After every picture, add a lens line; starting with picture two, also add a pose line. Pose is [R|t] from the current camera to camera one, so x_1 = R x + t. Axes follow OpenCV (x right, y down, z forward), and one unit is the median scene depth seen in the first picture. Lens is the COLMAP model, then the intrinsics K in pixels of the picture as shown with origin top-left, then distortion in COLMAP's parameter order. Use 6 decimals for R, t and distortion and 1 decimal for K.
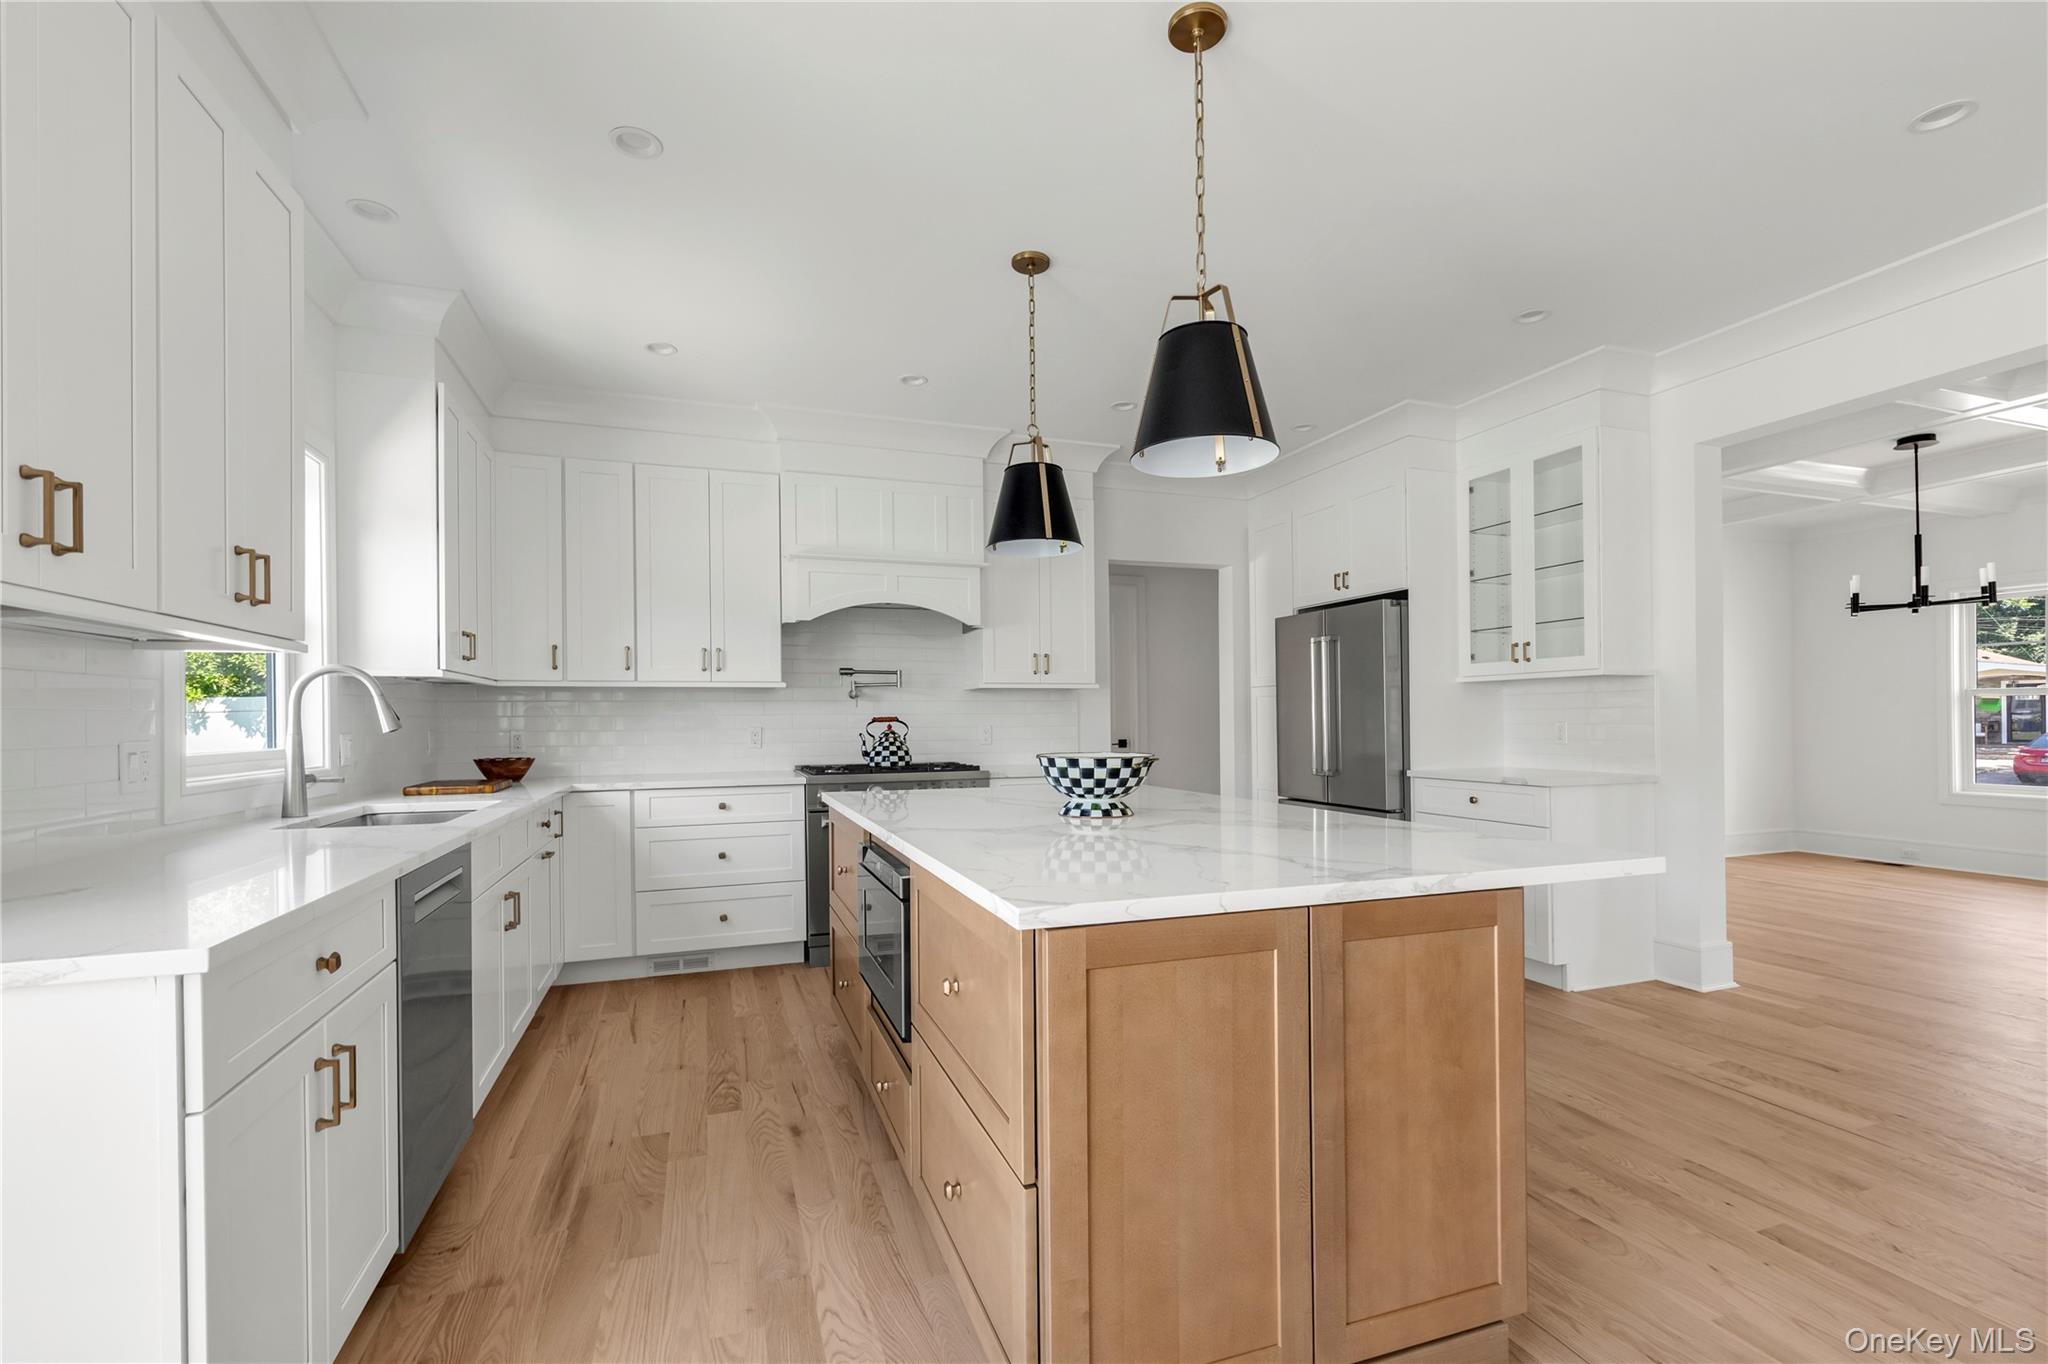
lens RADIAL K [[884.7, 0, 993.0], [0, 884.7, 719.4], [0, 0, 1]] dist [-0.003300, 0.000774]
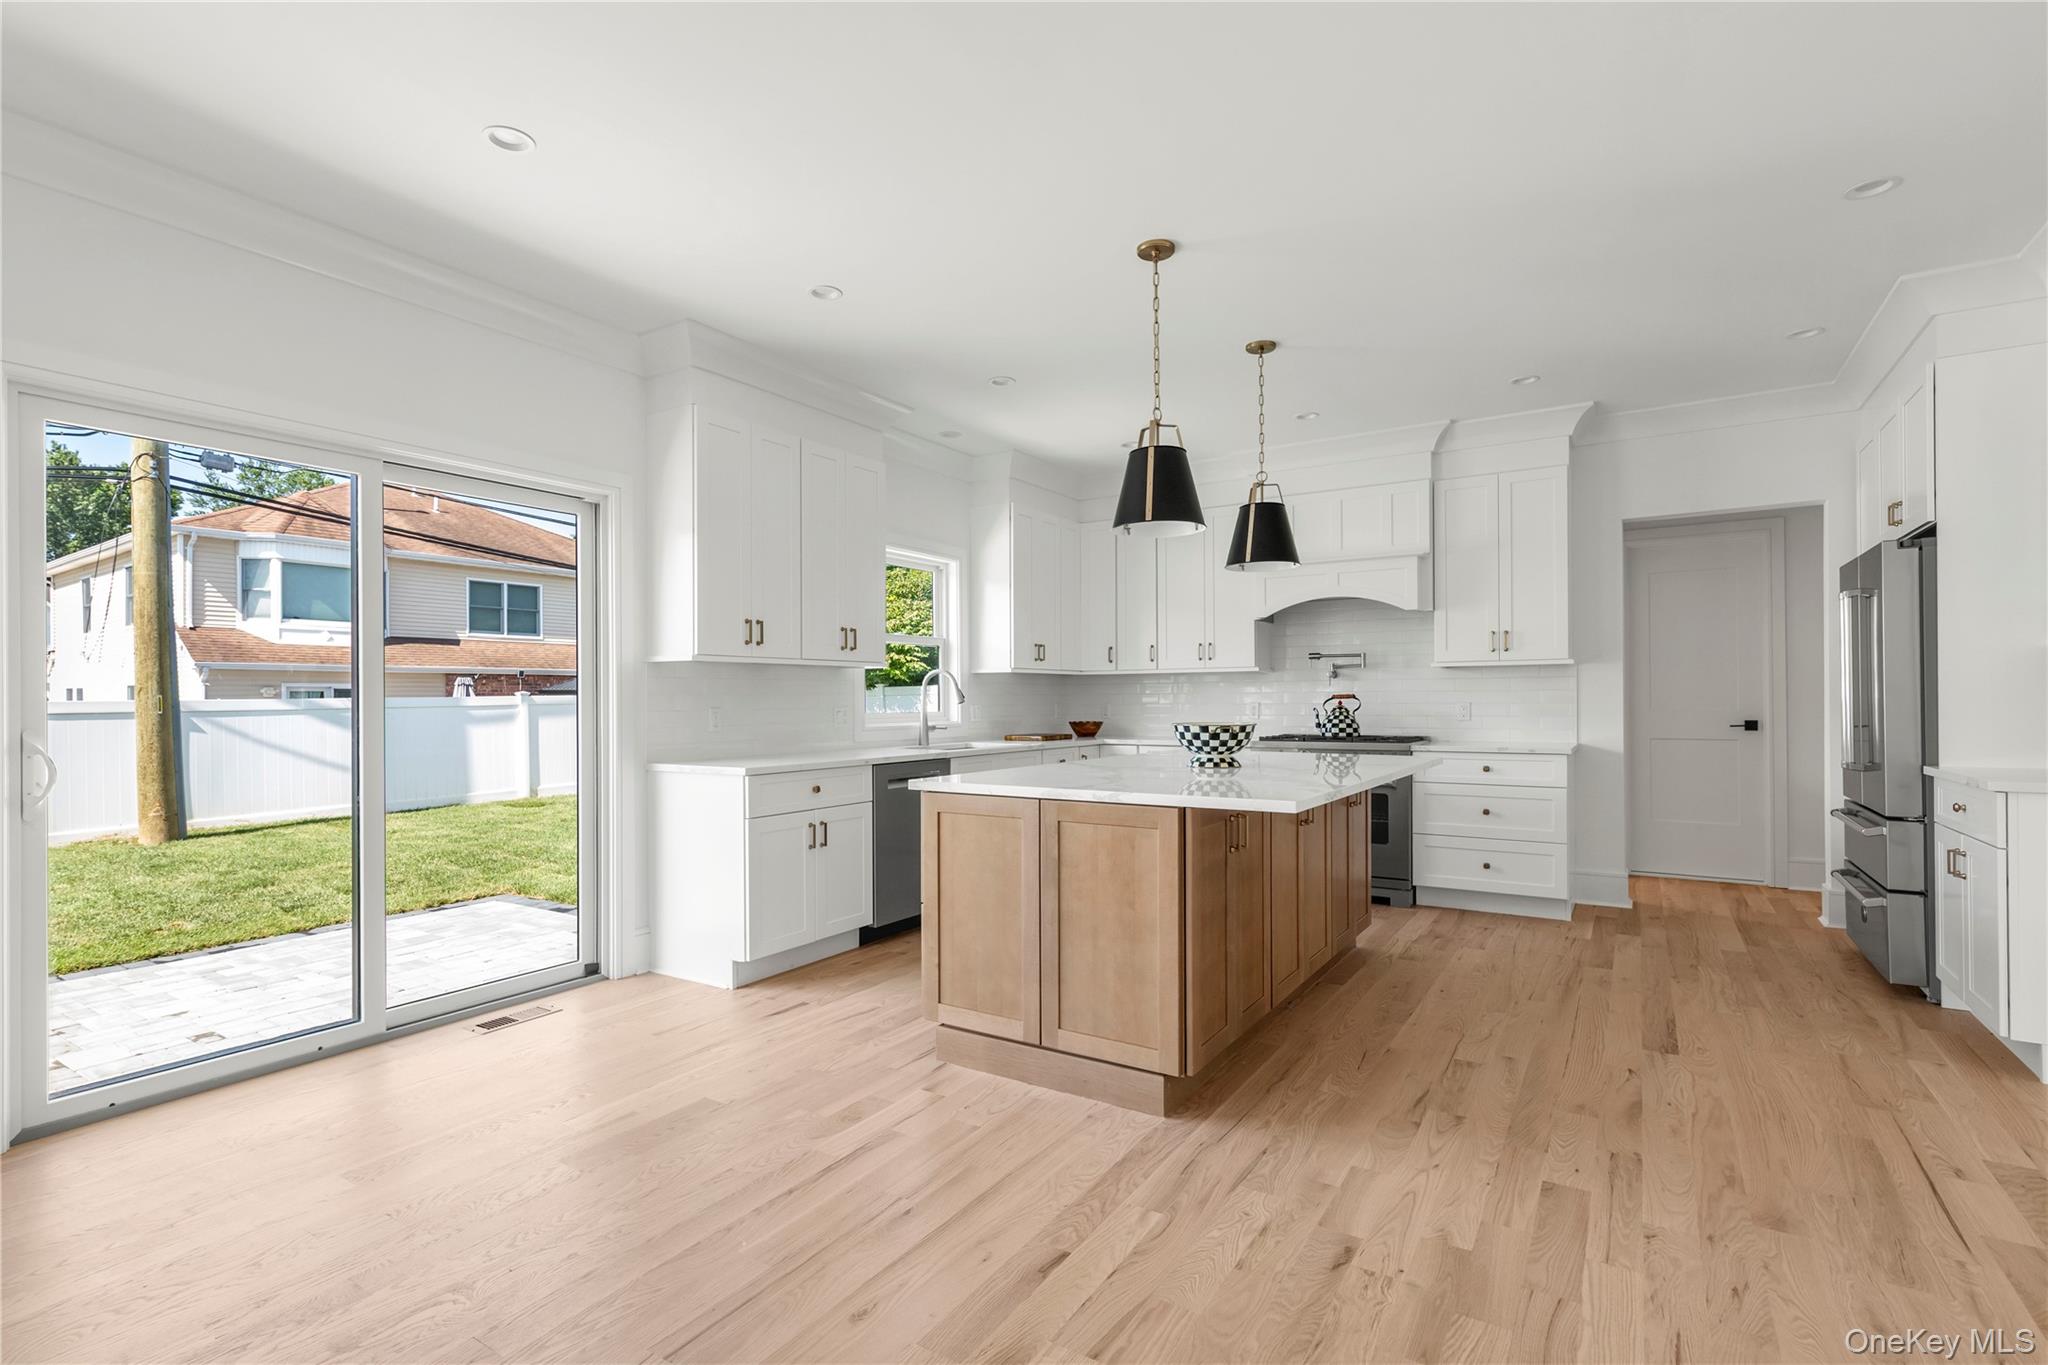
lens RADIAL K [[923.7, 0, 1035.3], [0, 923.7, 703.1], [0, 0, 1]] dist [0.004345, 0.000652]
pose [[0.629728, 0.006971, -0.776784, 1.024277], [0.001566, 0.999946, 0.010244, -0.007731], [0.776814, -0.007667, 0.629683, -0.137433]]
